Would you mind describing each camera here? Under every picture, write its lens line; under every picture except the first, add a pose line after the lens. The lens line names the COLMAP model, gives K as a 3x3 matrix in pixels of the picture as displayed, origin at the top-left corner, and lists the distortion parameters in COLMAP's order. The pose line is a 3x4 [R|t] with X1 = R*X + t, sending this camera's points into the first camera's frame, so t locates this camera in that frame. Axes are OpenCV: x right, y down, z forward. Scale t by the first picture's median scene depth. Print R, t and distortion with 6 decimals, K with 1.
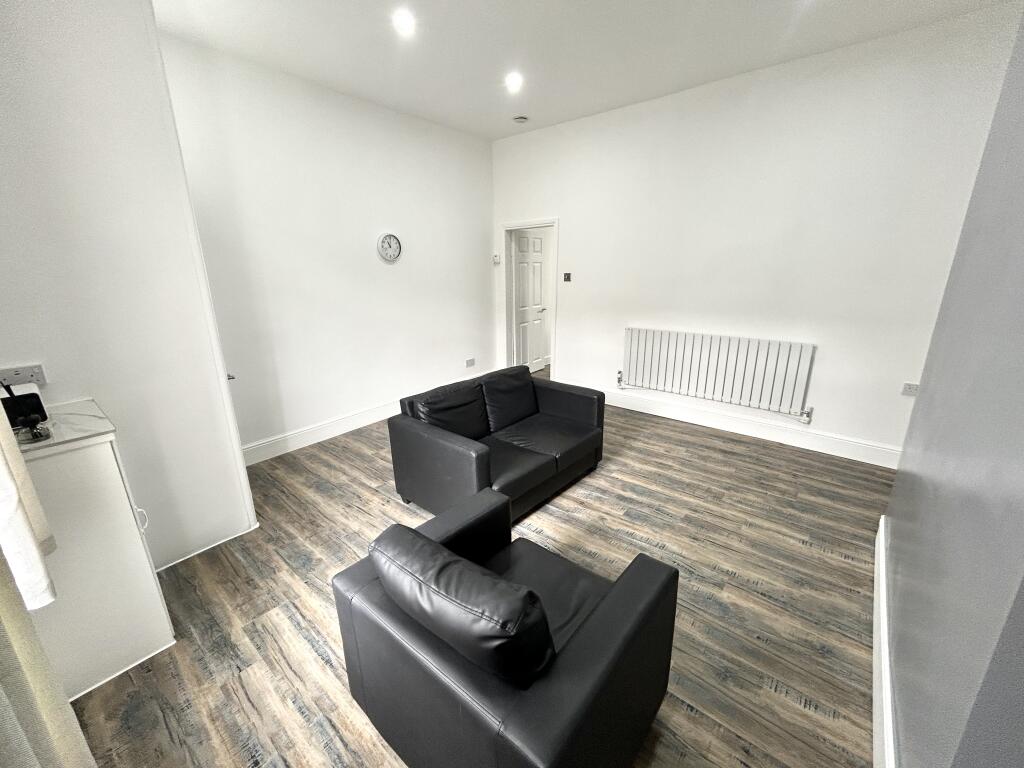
lens RADIAL K [[416.8, 0, 513.6], [0, 416.8, 385.4], [0, 0, 1]] dist [0.002420, 0.000588]
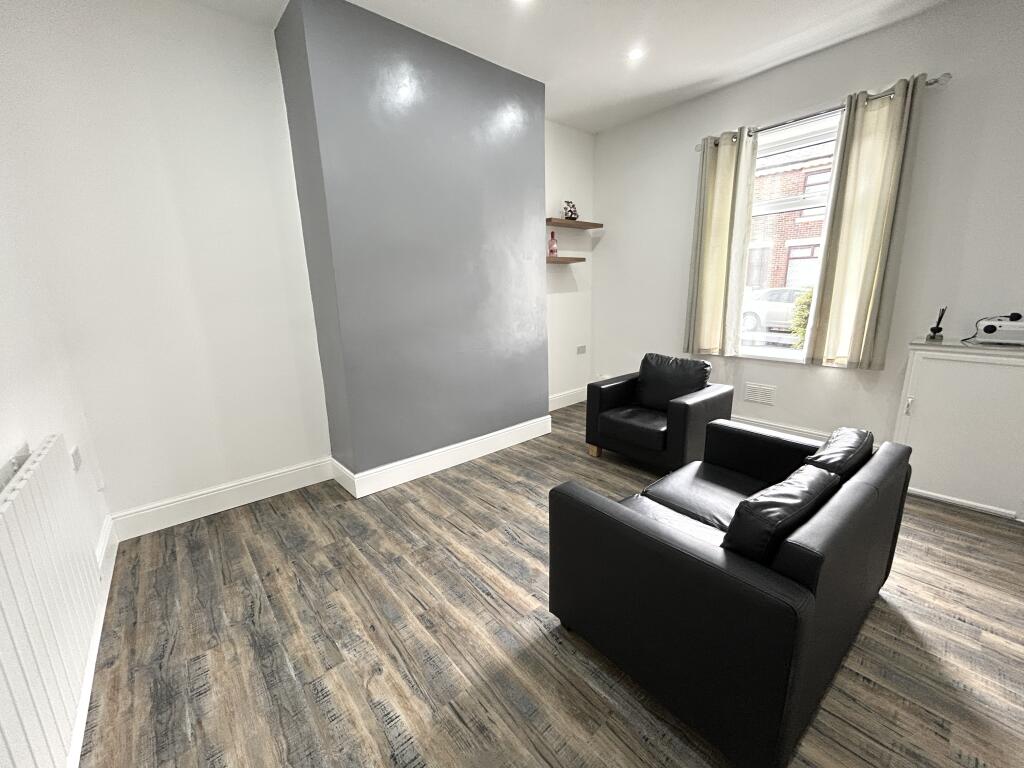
lens RADIAL K [[416.8, 0, 510.3], [0, 416.8, 383.5], [0, 0, 1]] dist [0.002420, 0.000588]
pose [[-0.984232, -0.004915, 0.176814, 0.191840], [0.081658, 0.874093, 0.478846, -0.376803], [-0.156905, 0.485734, -0.859909, 1.505615]]
